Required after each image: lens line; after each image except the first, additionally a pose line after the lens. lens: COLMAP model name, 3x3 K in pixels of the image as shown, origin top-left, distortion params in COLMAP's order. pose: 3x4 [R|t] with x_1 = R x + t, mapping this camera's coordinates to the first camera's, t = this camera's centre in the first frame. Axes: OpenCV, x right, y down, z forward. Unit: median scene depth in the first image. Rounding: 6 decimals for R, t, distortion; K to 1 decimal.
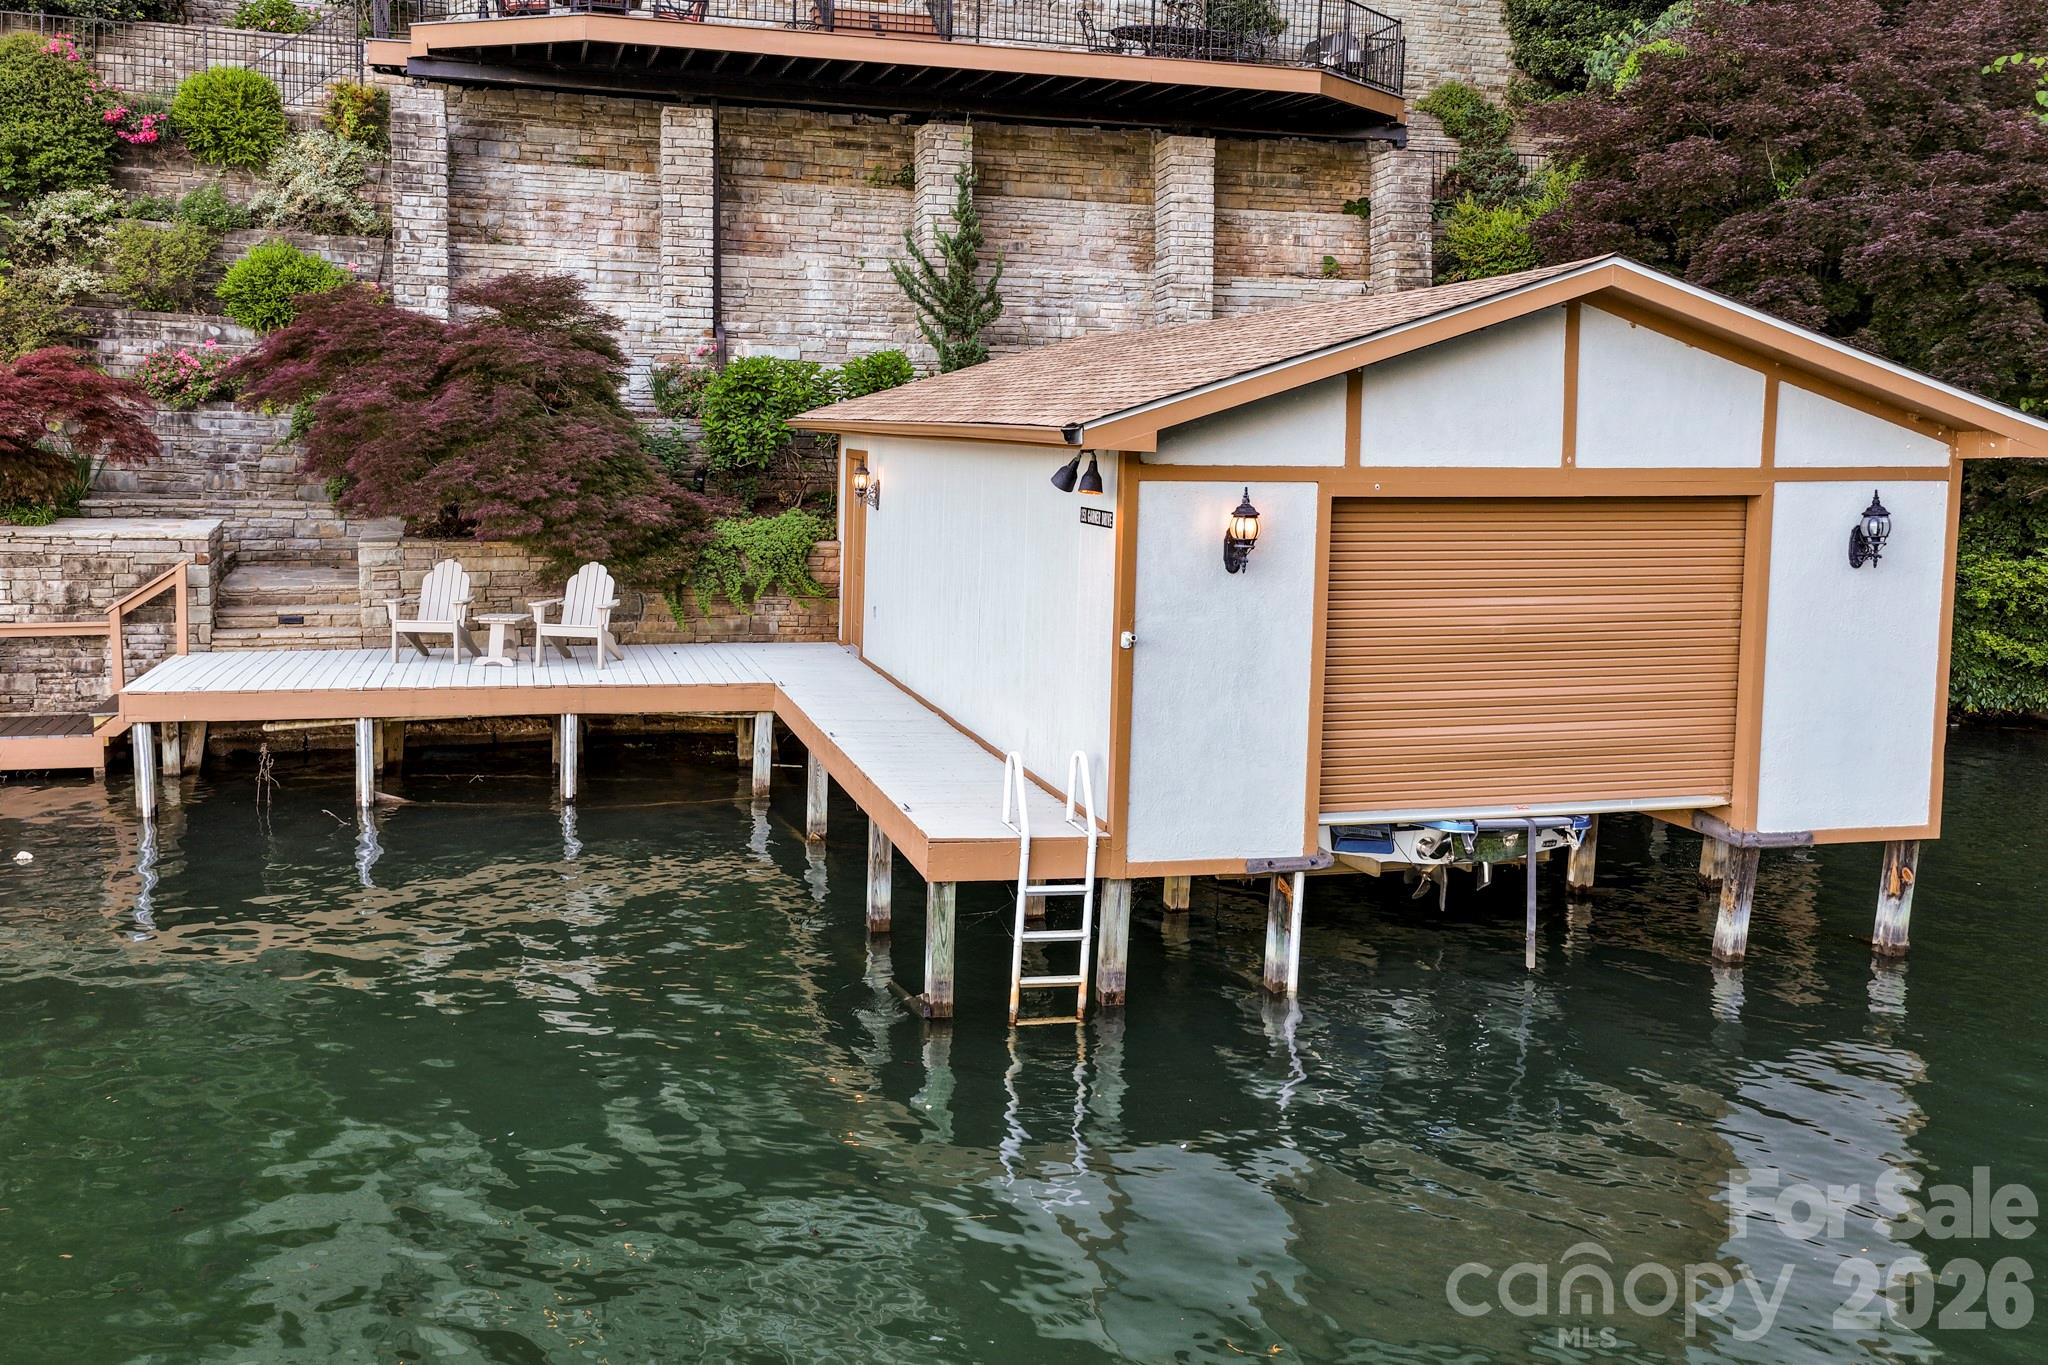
lens RADIAL K [[1830.2, 0, 930.9], [0, 1830.2, 593.3], [0, 0, 1]] dist [0.000214, 0.047580]
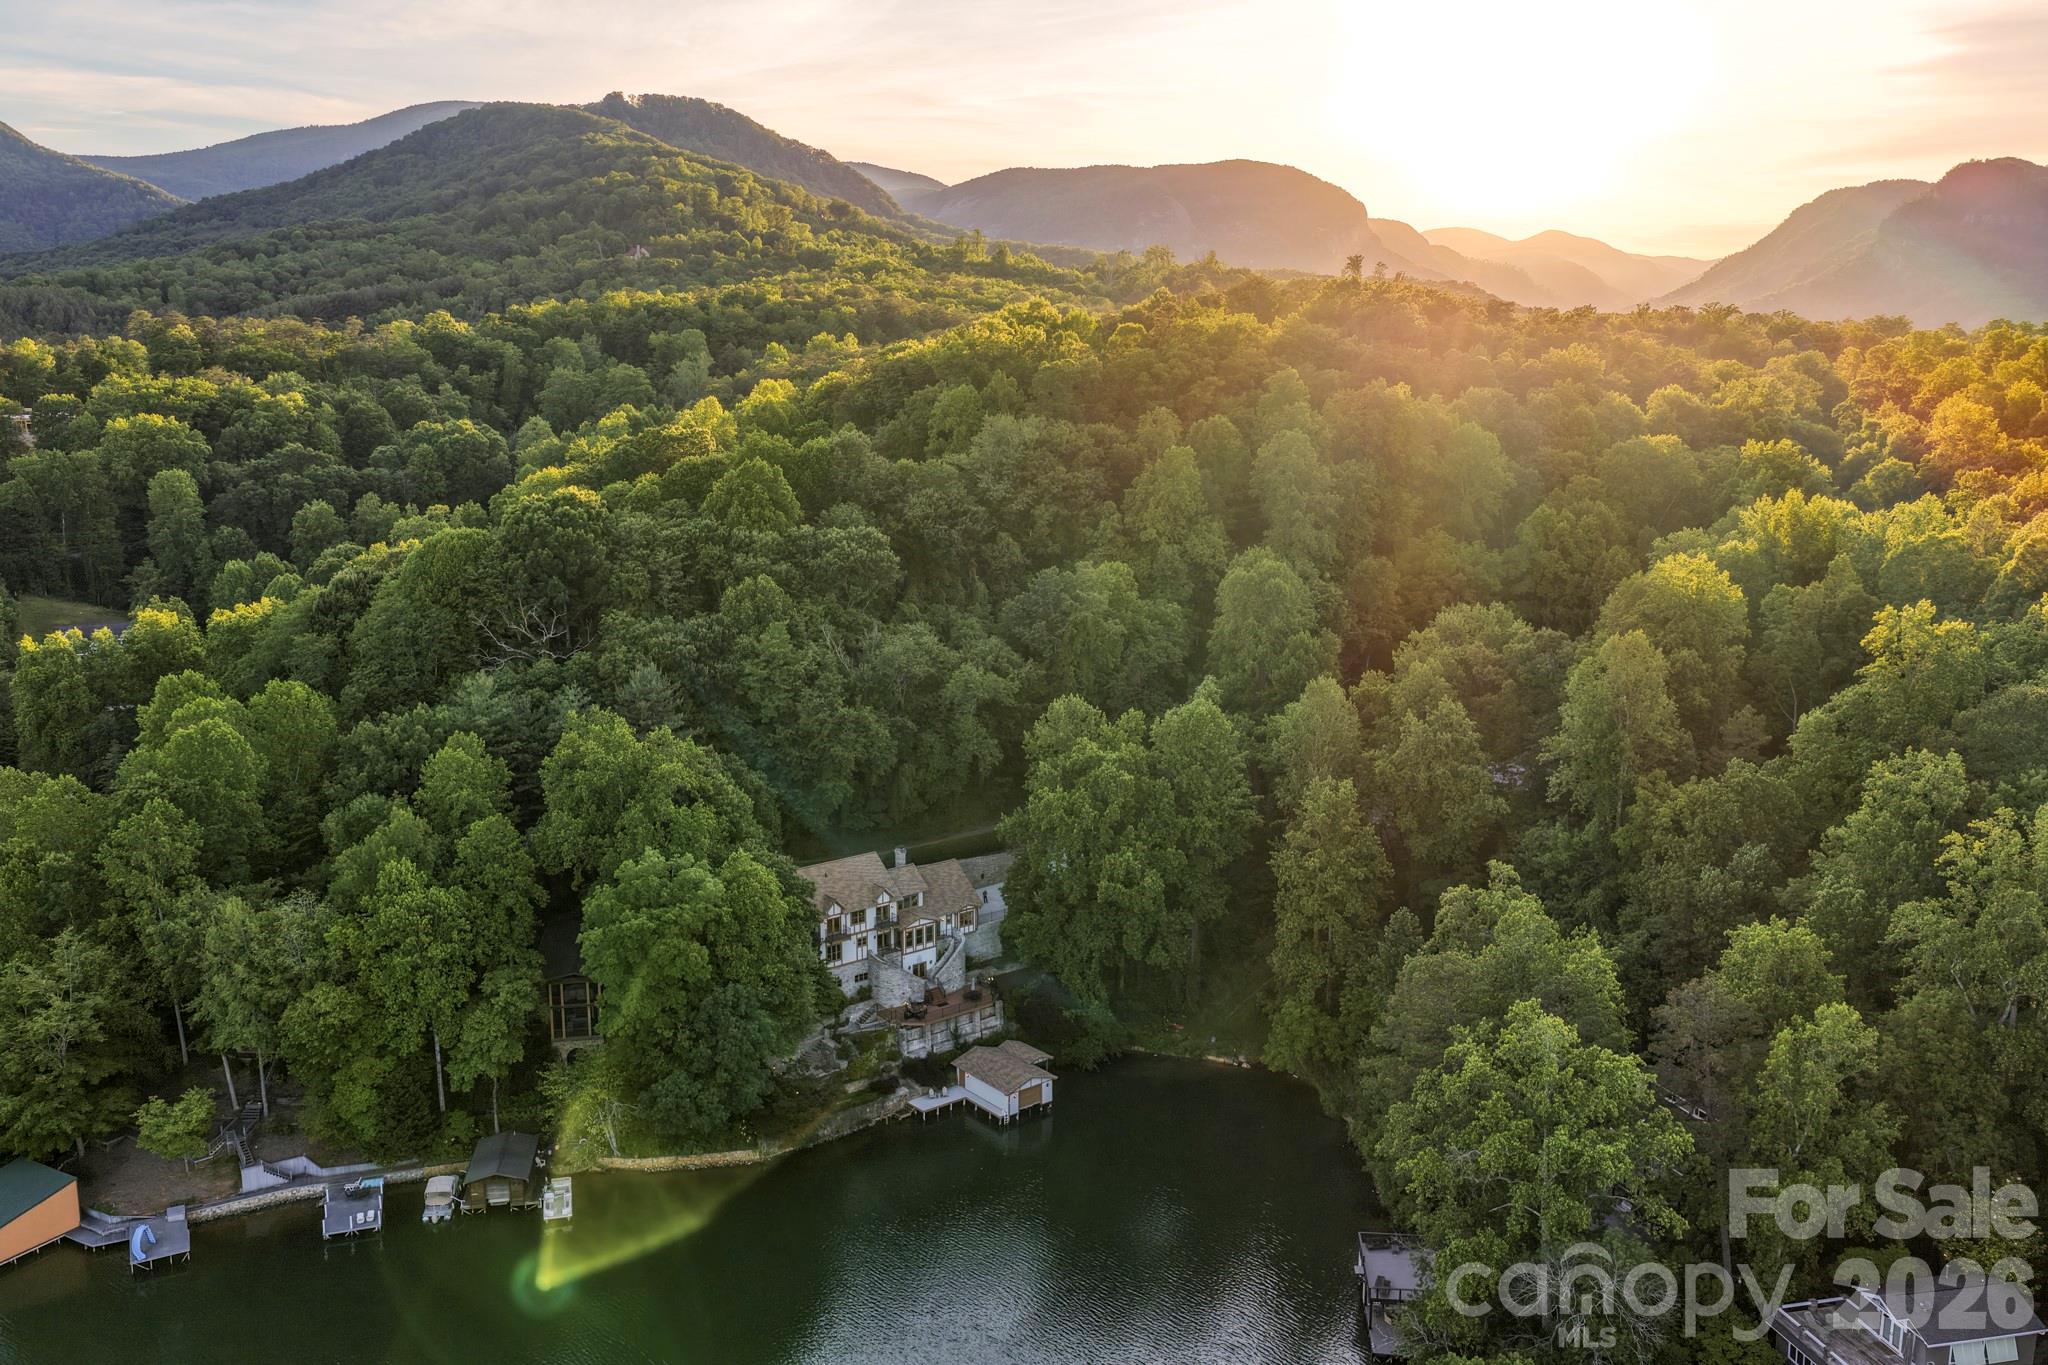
lens RADIAL K [[1818.7, 0, 1026.5], [0, 1818.7, 681.2], [0, 0, 1]] dist [0.006589, 0.053122]
pose [[0.912724, -0.110009, 0.393487, -2.935417], [0.064260, 0.989735, 0.127650, -2.951797], [-0.403491, -0.091224, 0.910425, -6.944845]]
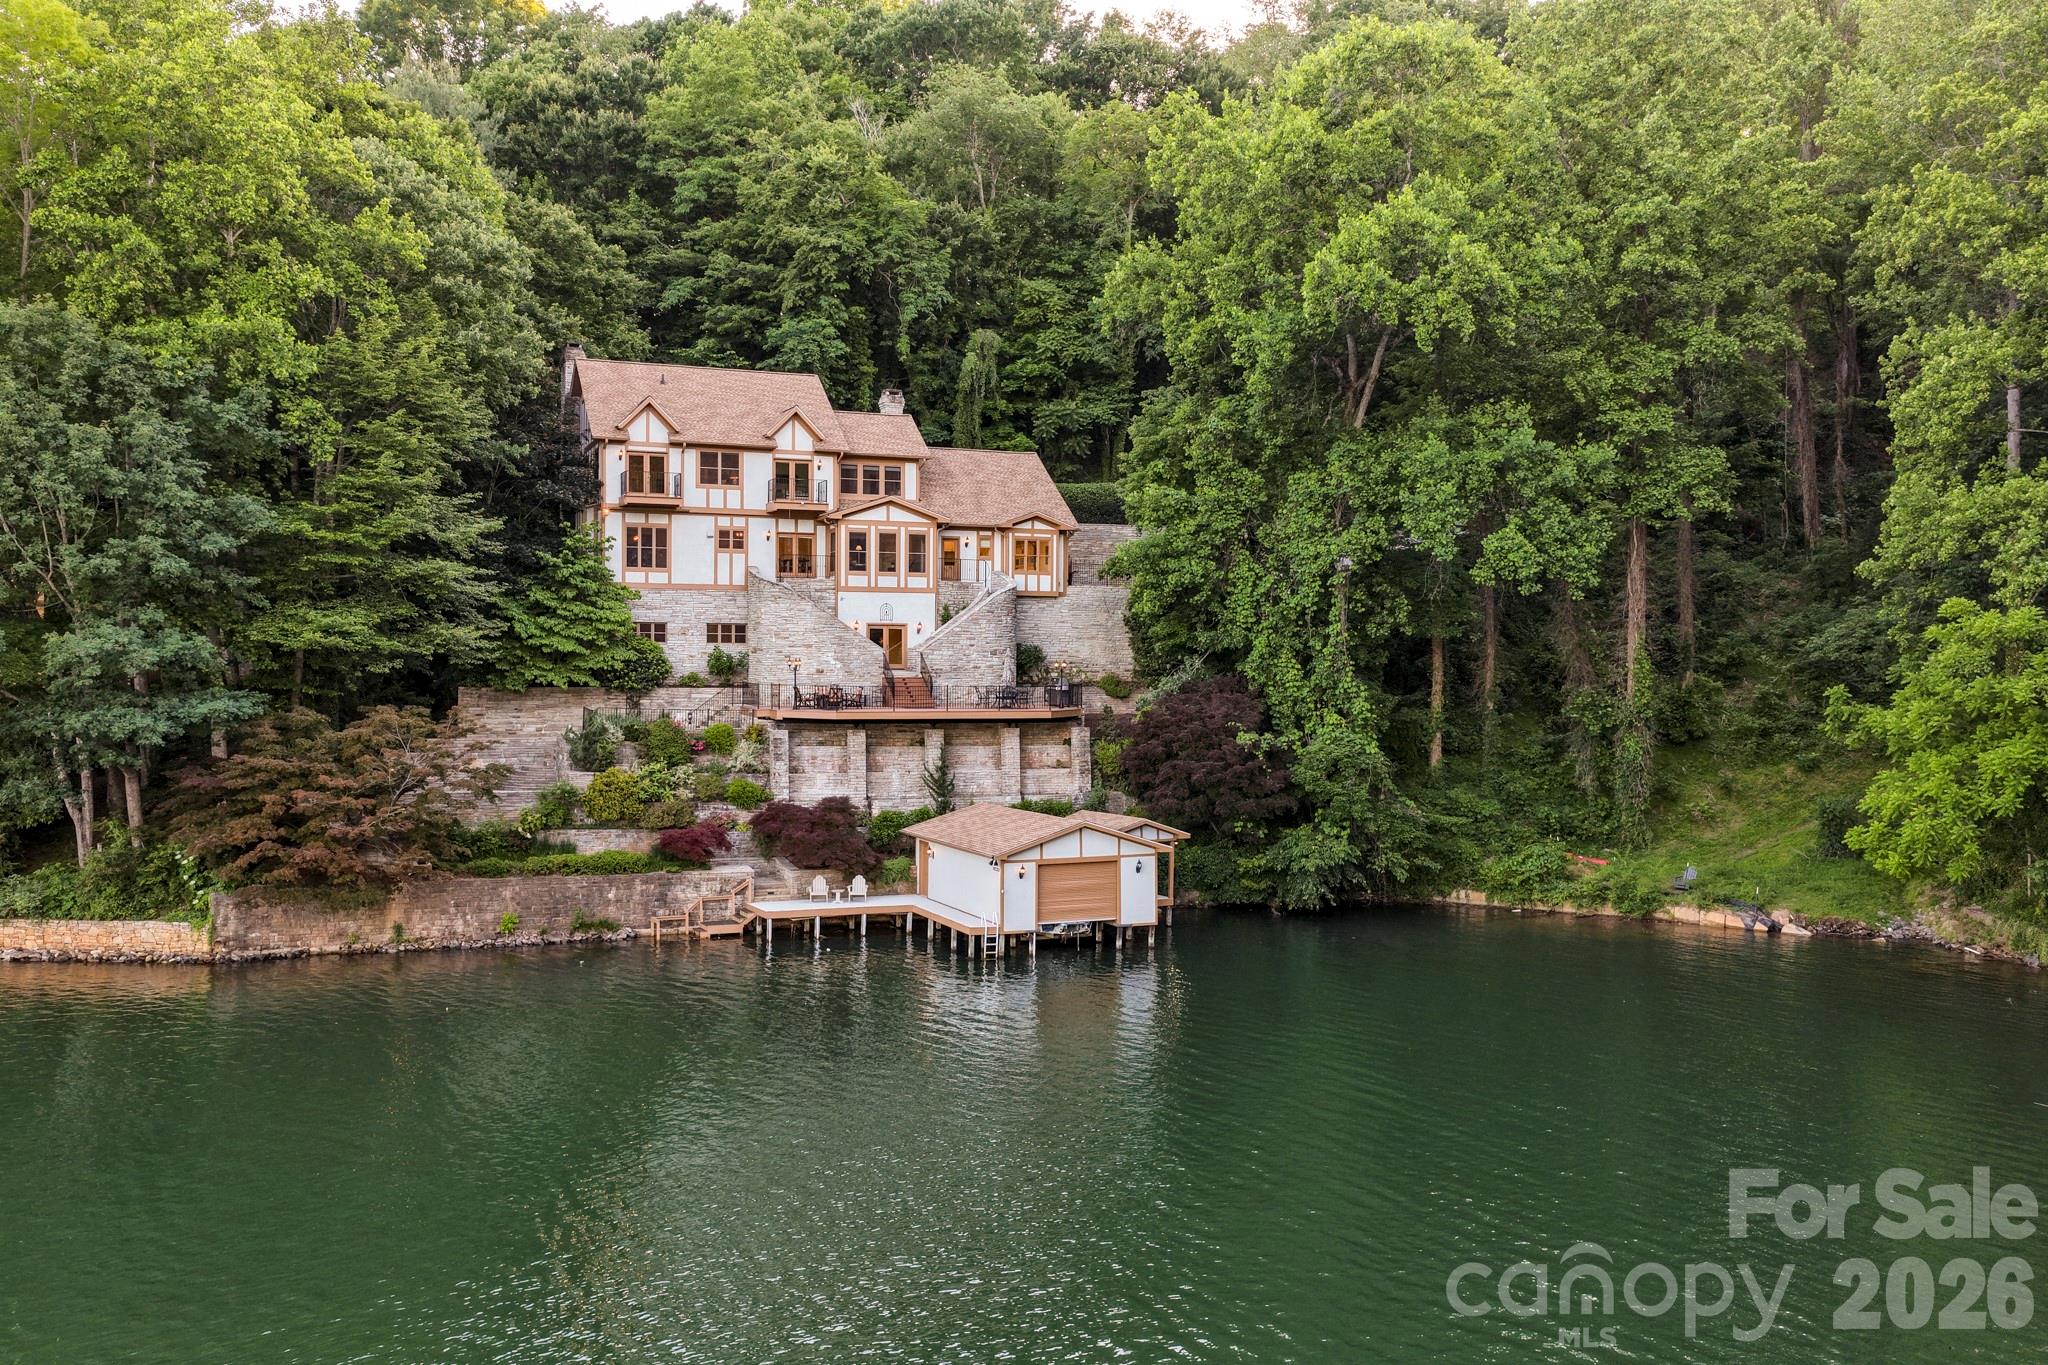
lens RADIAL K [[1818.7, 0, 1004.9], [0, 1818.7, 682.9], [0, 0, 1]] dist [0.006589, 0.053122]
pose [[0.991369, -0.019175, 0.129695, -0.288132], [0.030401, 0.995905, -0.085143, -0.065405], [-0.127531, 0.088351, 0.987892, -2.206206]]
